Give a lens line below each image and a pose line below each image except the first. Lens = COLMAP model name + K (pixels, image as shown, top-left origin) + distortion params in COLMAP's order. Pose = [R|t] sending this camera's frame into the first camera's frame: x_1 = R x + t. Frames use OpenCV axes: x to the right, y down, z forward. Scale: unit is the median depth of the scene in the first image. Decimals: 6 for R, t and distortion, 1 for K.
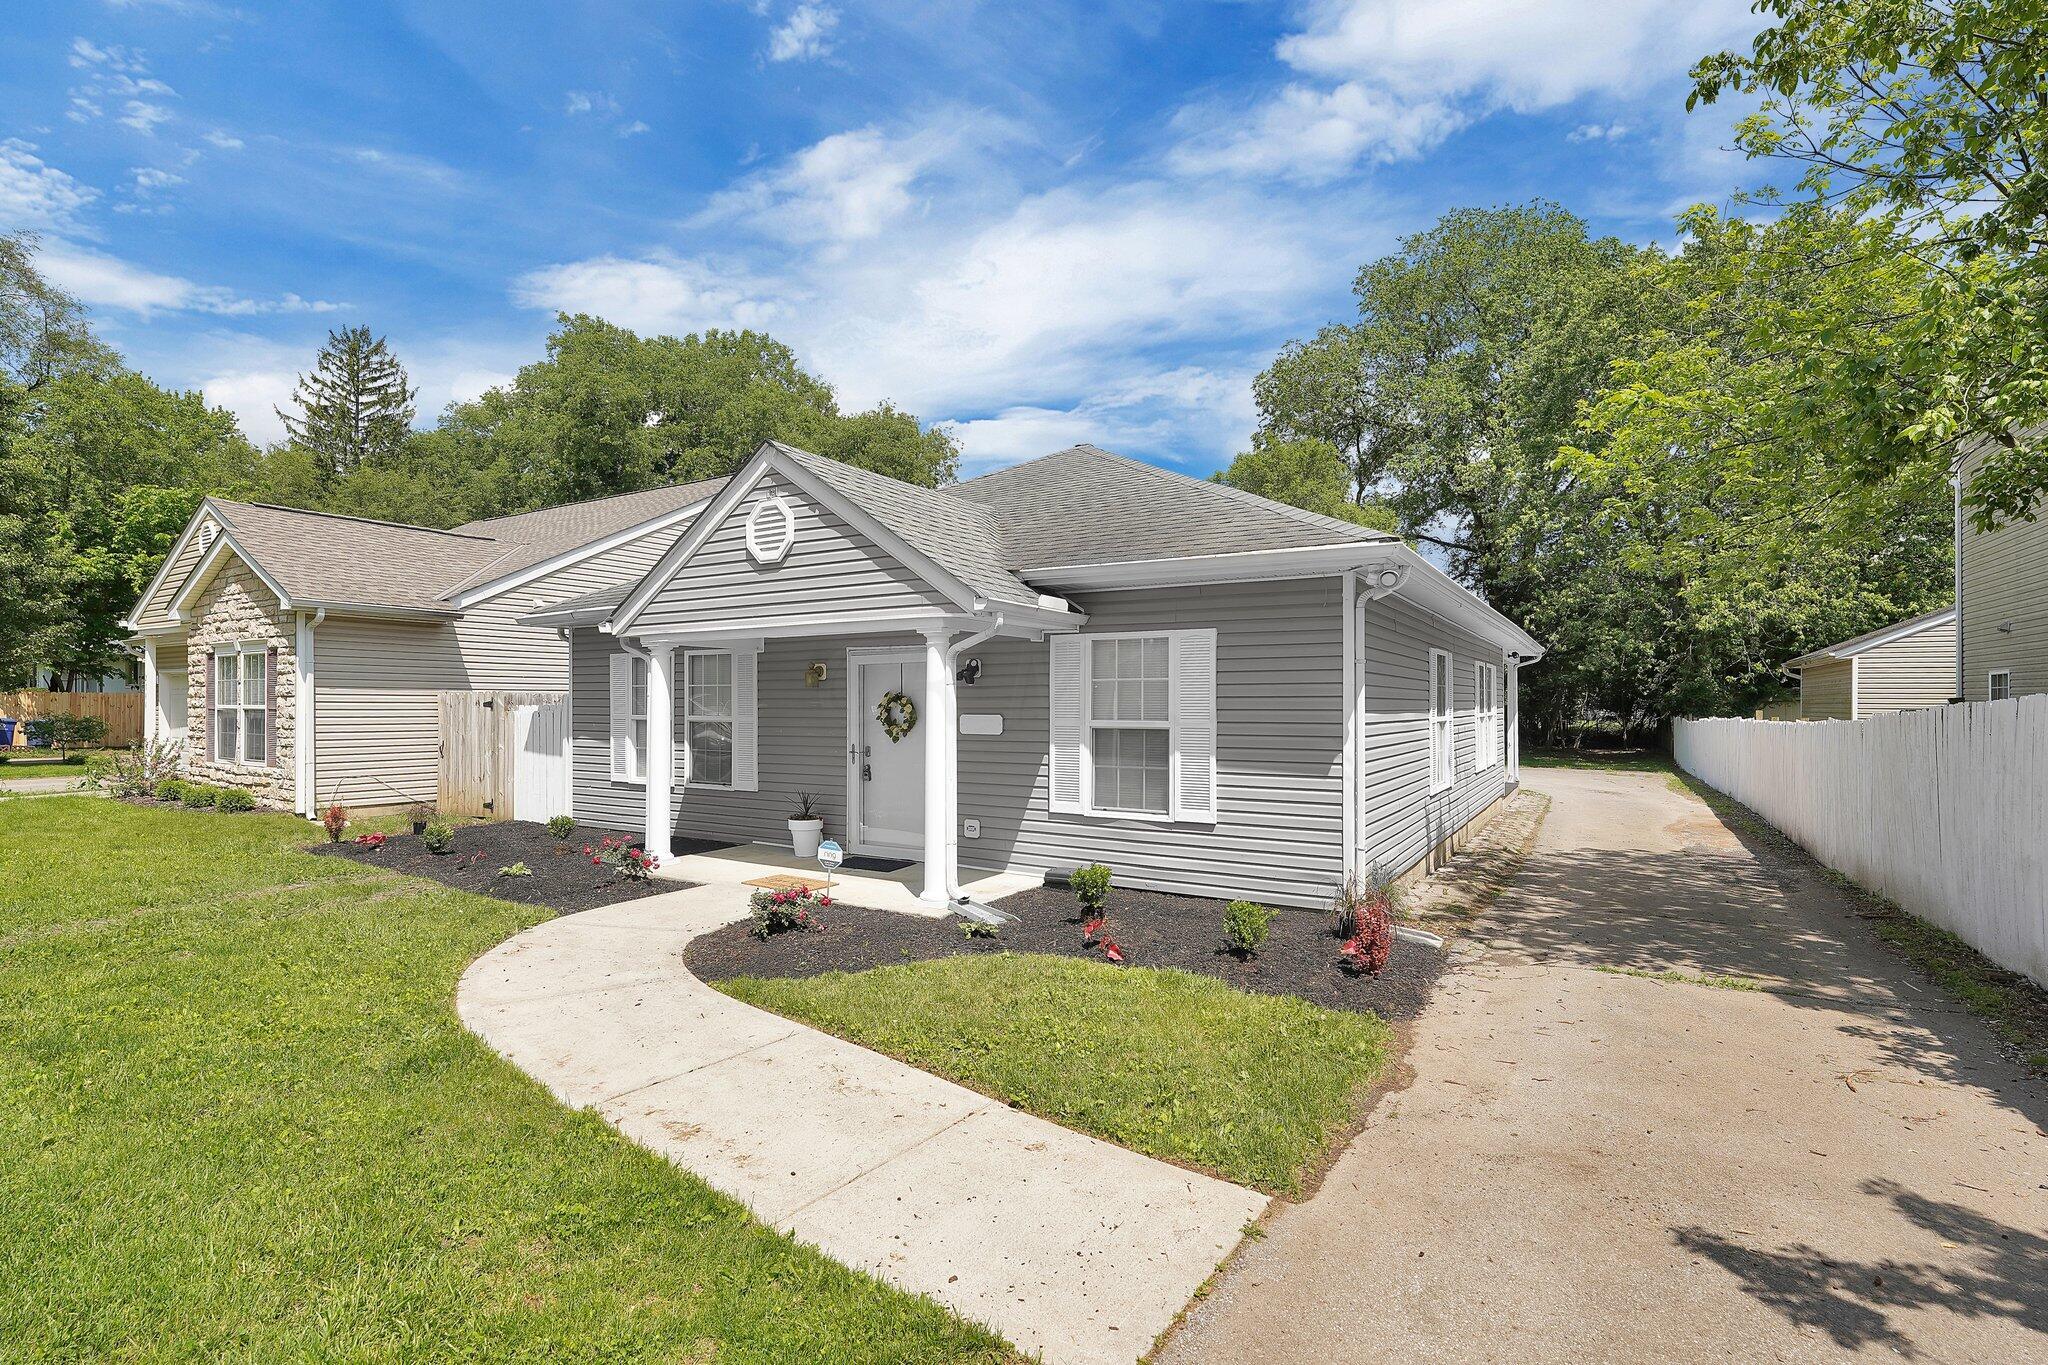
lens RADIAL K [[948.7, 0, 1021.9], [0, 948.7, 695.8], [0, 0, 1]] dist [-0.004448, -0.000117]
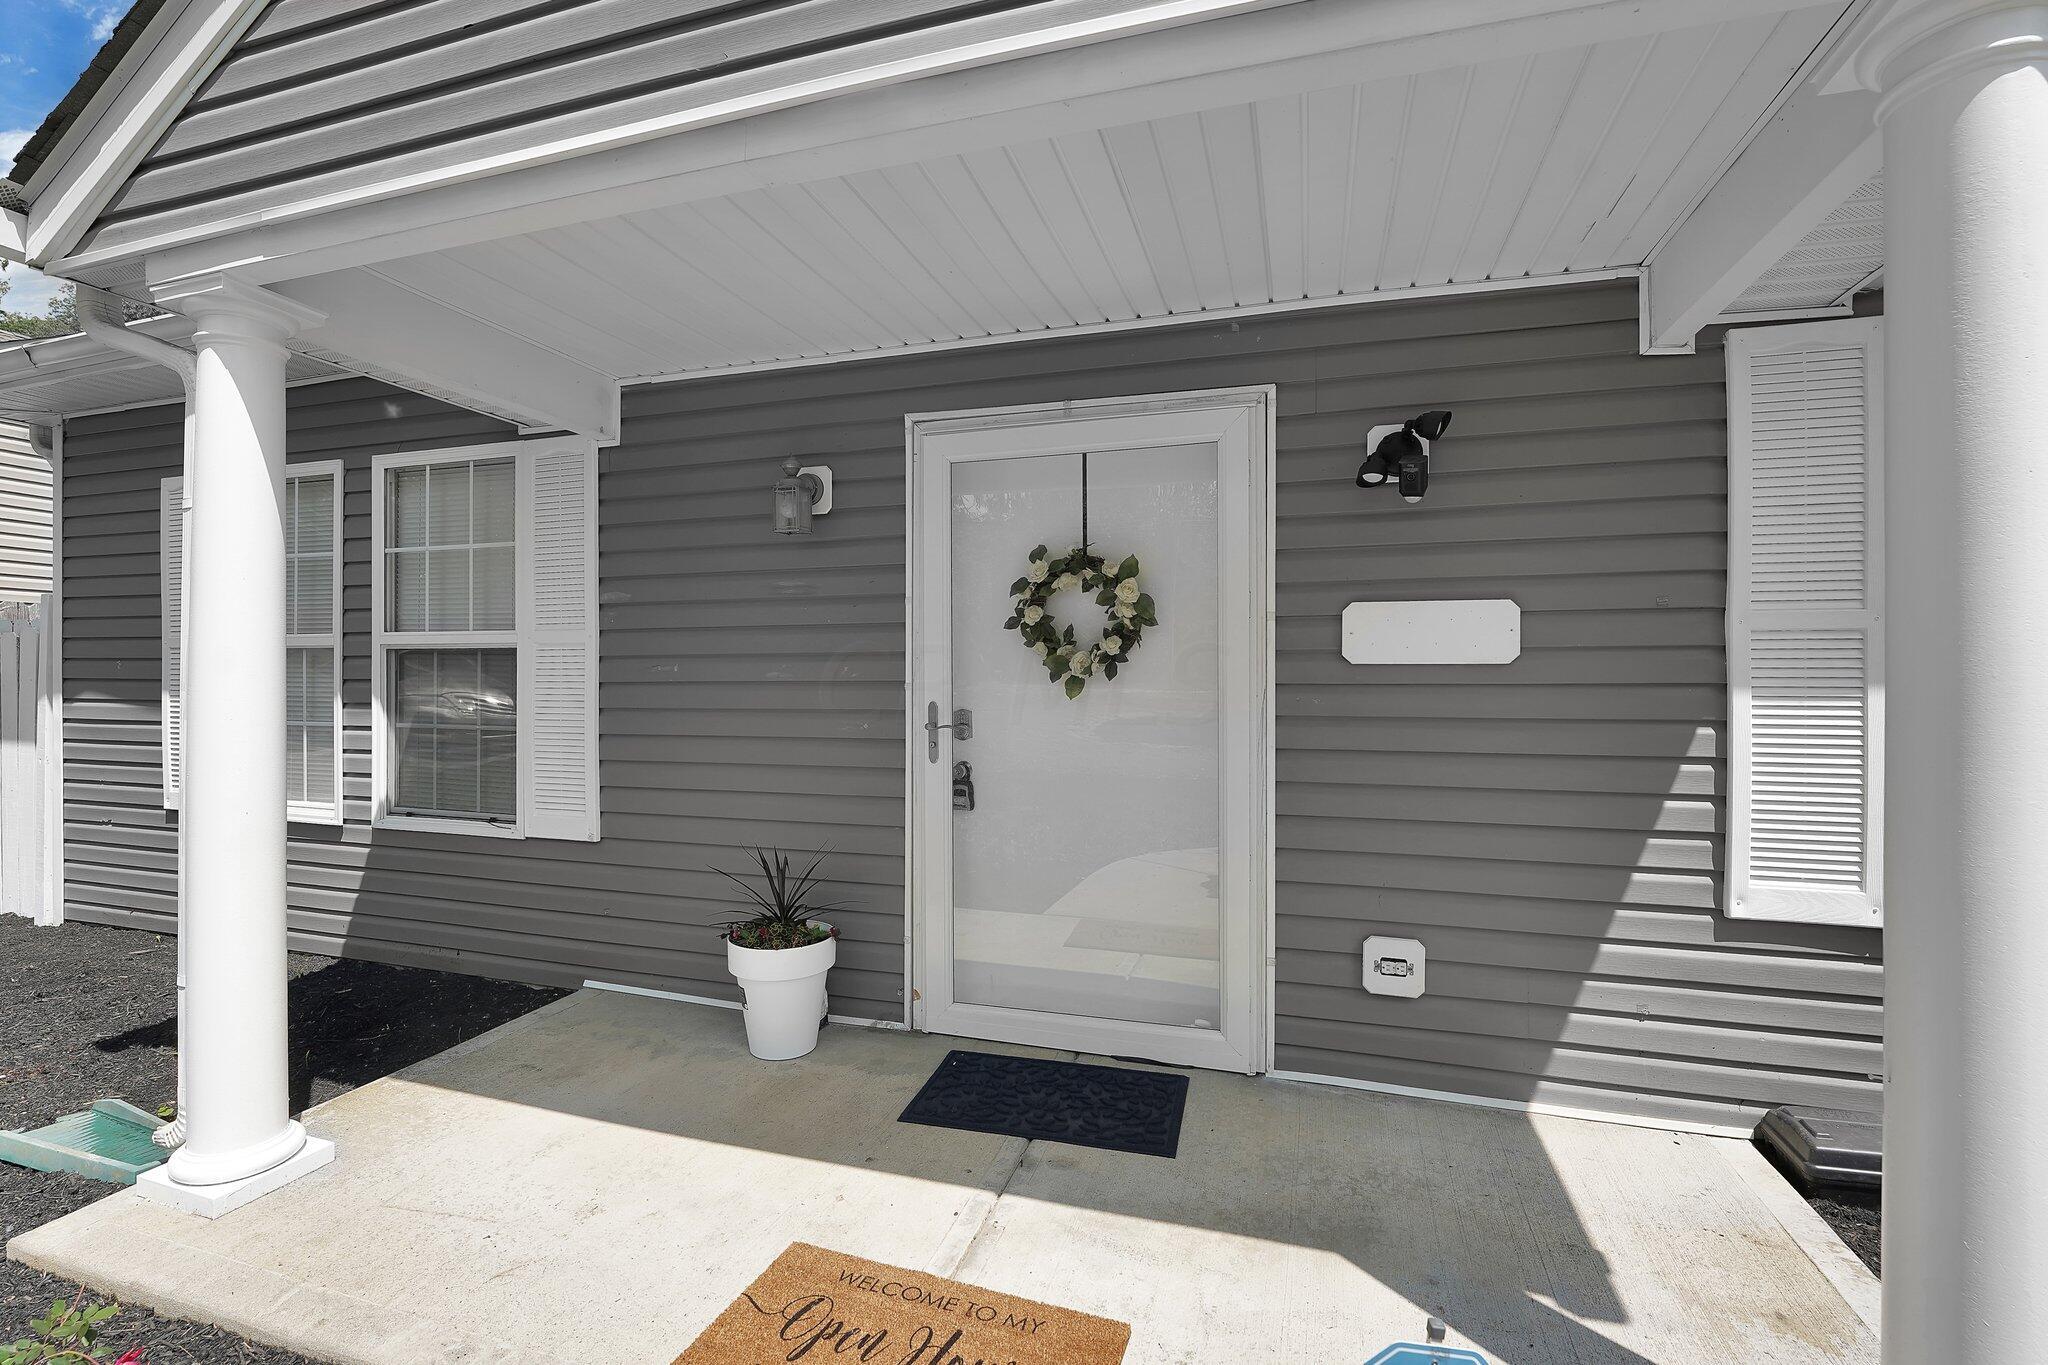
lens RADIAL K [[884.6, 0, 1034.7], [0, 884.6, 680.8], [0, 0, 1]] dist [-0.019311, 0.000534]
pose [[0.965799, 0.005152, 0.259241, -0.220430], [-0.006321, 0.999973, 0.003676, 0.041752], [-0.259215, -0.005189, 0.965806, 0.684379]]
